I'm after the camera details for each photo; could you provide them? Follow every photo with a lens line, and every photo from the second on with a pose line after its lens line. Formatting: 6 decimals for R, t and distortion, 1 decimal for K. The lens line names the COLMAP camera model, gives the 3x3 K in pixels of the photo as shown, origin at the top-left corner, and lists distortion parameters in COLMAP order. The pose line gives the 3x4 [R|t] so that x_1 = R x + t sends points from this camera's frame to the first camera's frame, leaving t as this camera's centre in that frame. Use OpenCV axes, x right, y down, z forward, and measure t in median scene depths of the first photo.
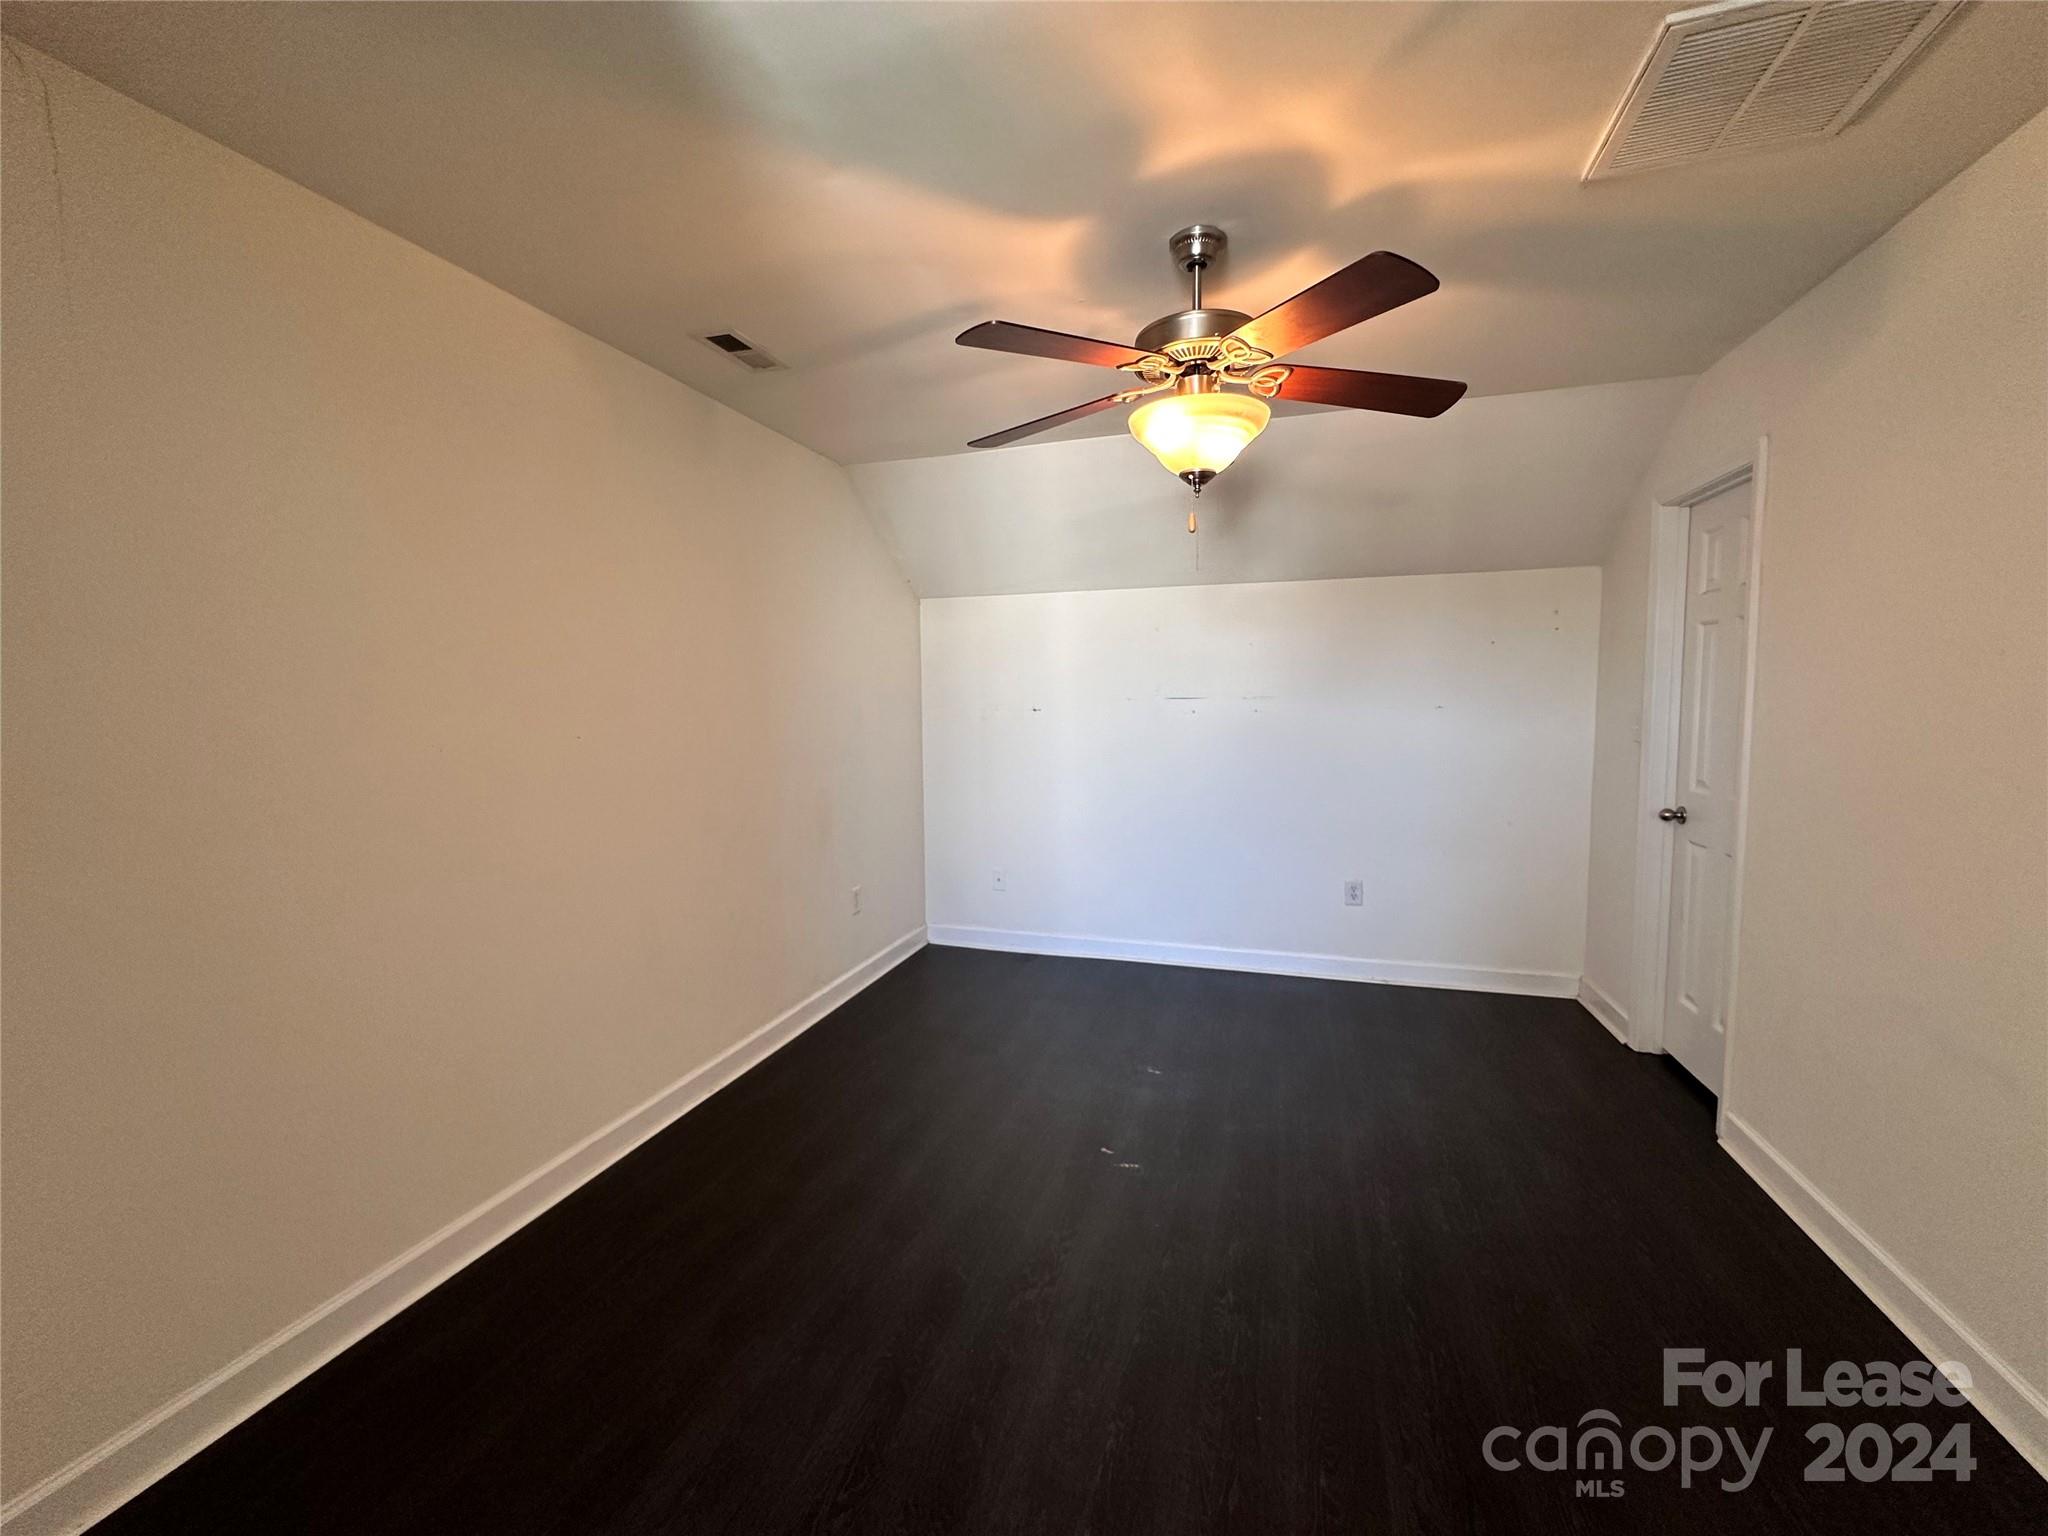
lens RADIAL K [[823.8, 0, 1029.2], [0, 823.8, 765.9], [0, 0, 1]] dist [0.000688, -0.000173]
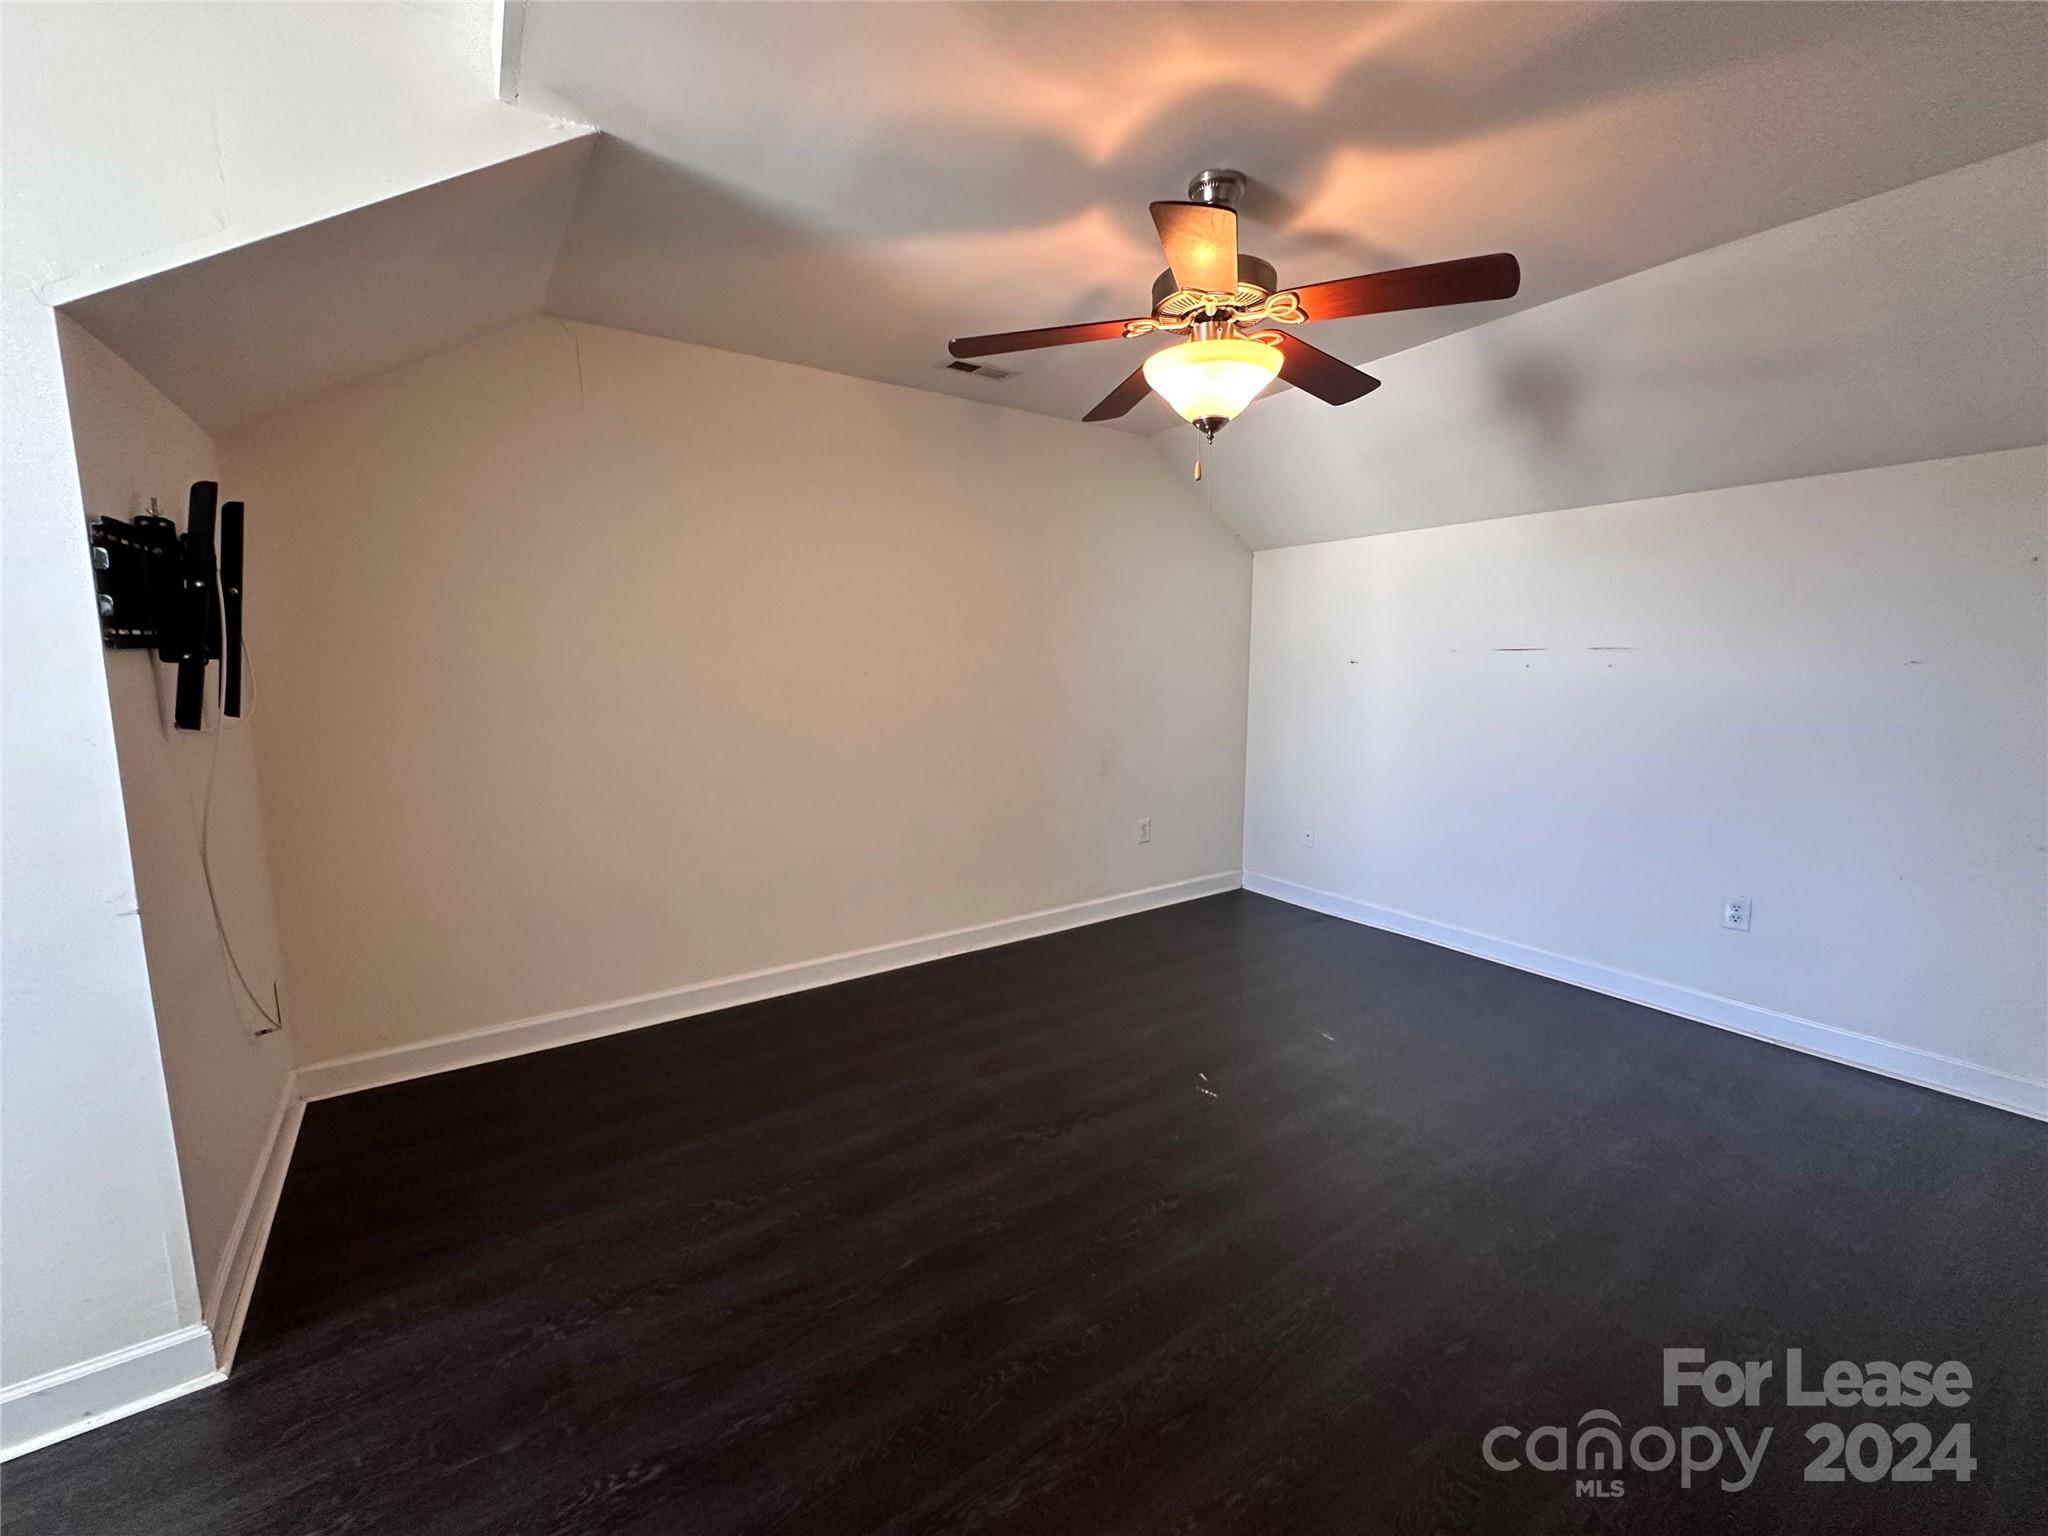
lens RADIAL K [[823.8, 0, 1031.0], [0, 823.8, 765.9], [0, 0, 1]] dist [0.000688, -0.000173]
pose [[0.790031, 0.089345, -0.606522, 0.334279], [-0.058806, 0.995806, 0.070091, 0.006340], [0.610241, -0.019707, 0.791971, 0.023355]]
